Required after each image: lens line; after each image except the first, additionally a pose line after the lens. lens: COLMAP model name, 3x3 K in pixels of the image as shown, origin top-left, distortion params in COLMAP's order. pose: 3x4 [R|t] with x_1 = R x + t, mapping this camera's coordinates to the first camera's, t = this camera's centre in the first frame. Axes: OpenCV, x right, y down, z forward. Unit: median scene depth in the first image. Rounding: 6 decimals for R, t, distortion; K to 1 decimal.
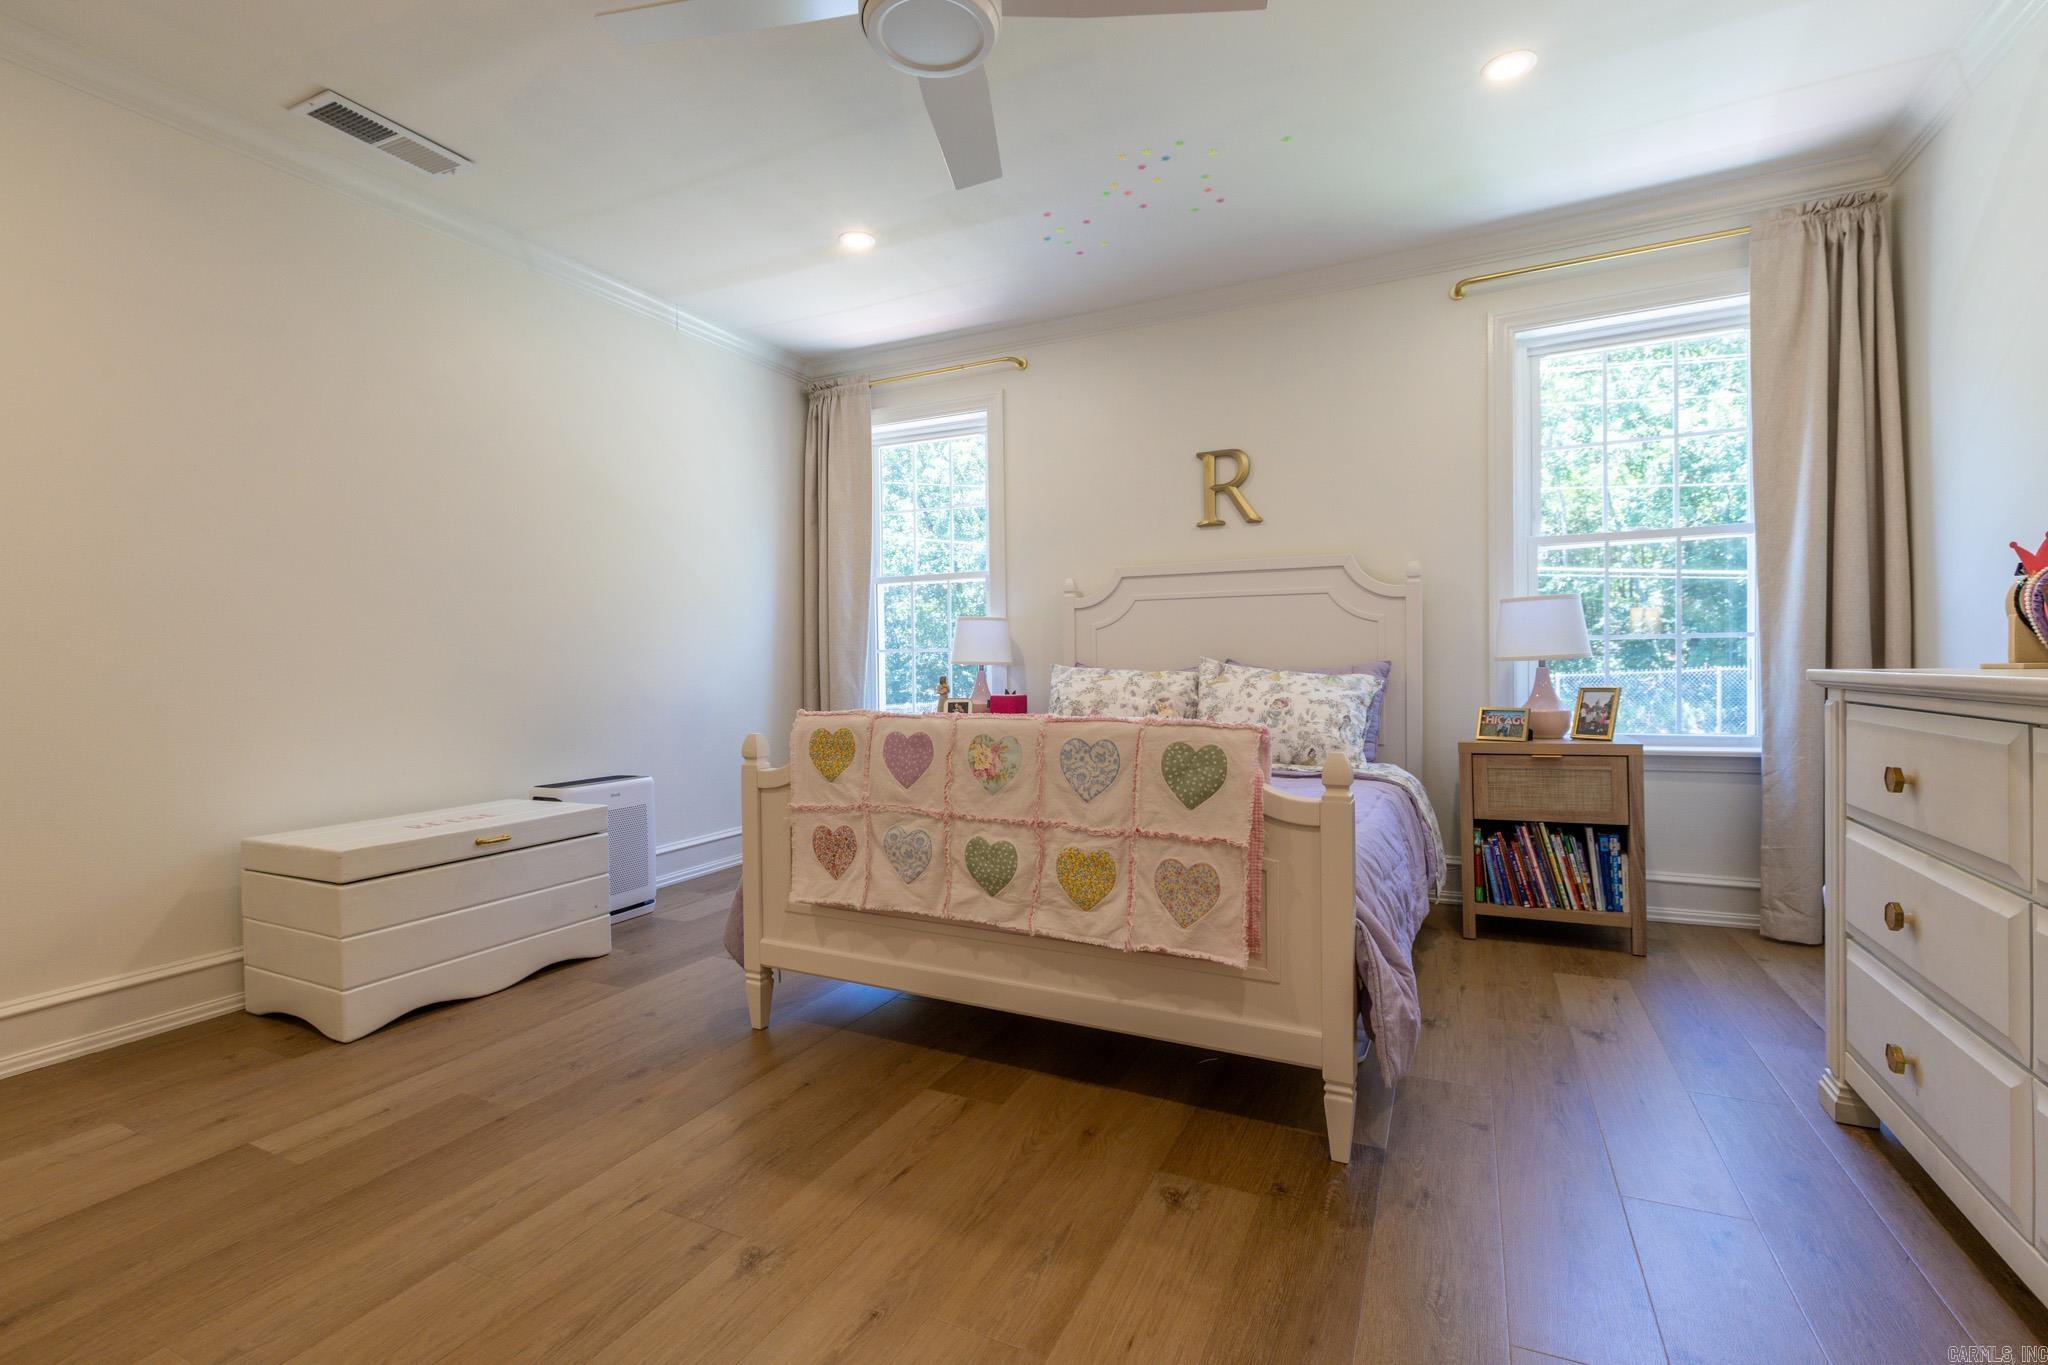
lens RADIAL K [[918.9, 0, 1010.9], [0, 918.9, 665.5], [0, 0, 1]] dist [0.001697, -0.000106]
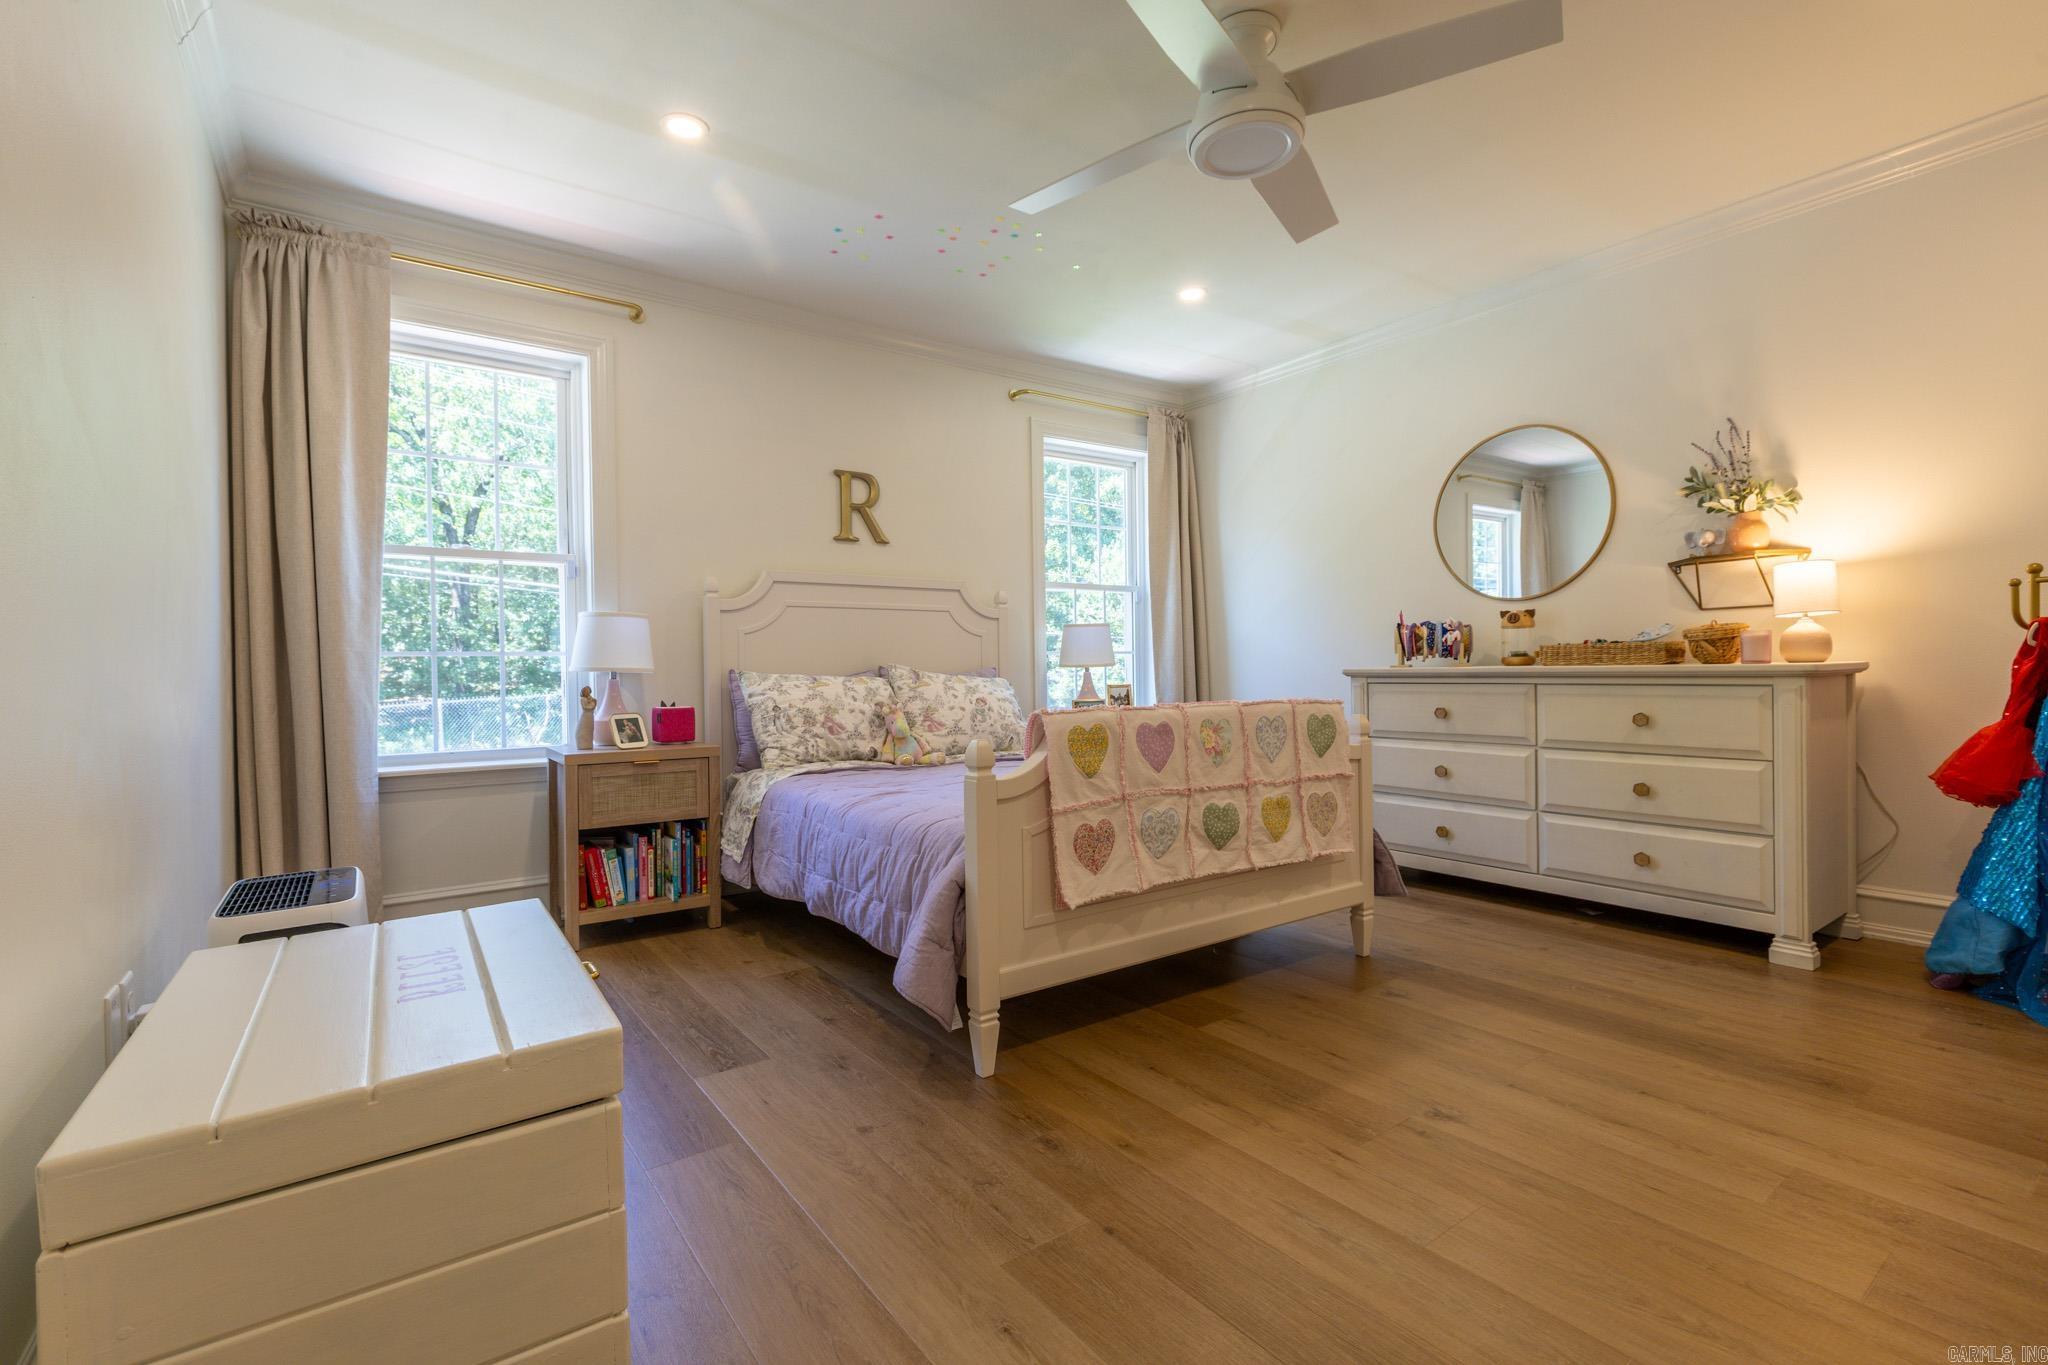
lens RADIAL K [[918.9, 0, 1010.9], [0, 918.9, 665.5], [0, 0, 1]] dist [0.001697, -0.000106]
pose [[0.463972, 0.007656, 0.885817, -1.201983], [0.011651, 0.999823, -0.014744, 0.018765], [-0.885773, 0.017161, 0.463801, 0.651528]]
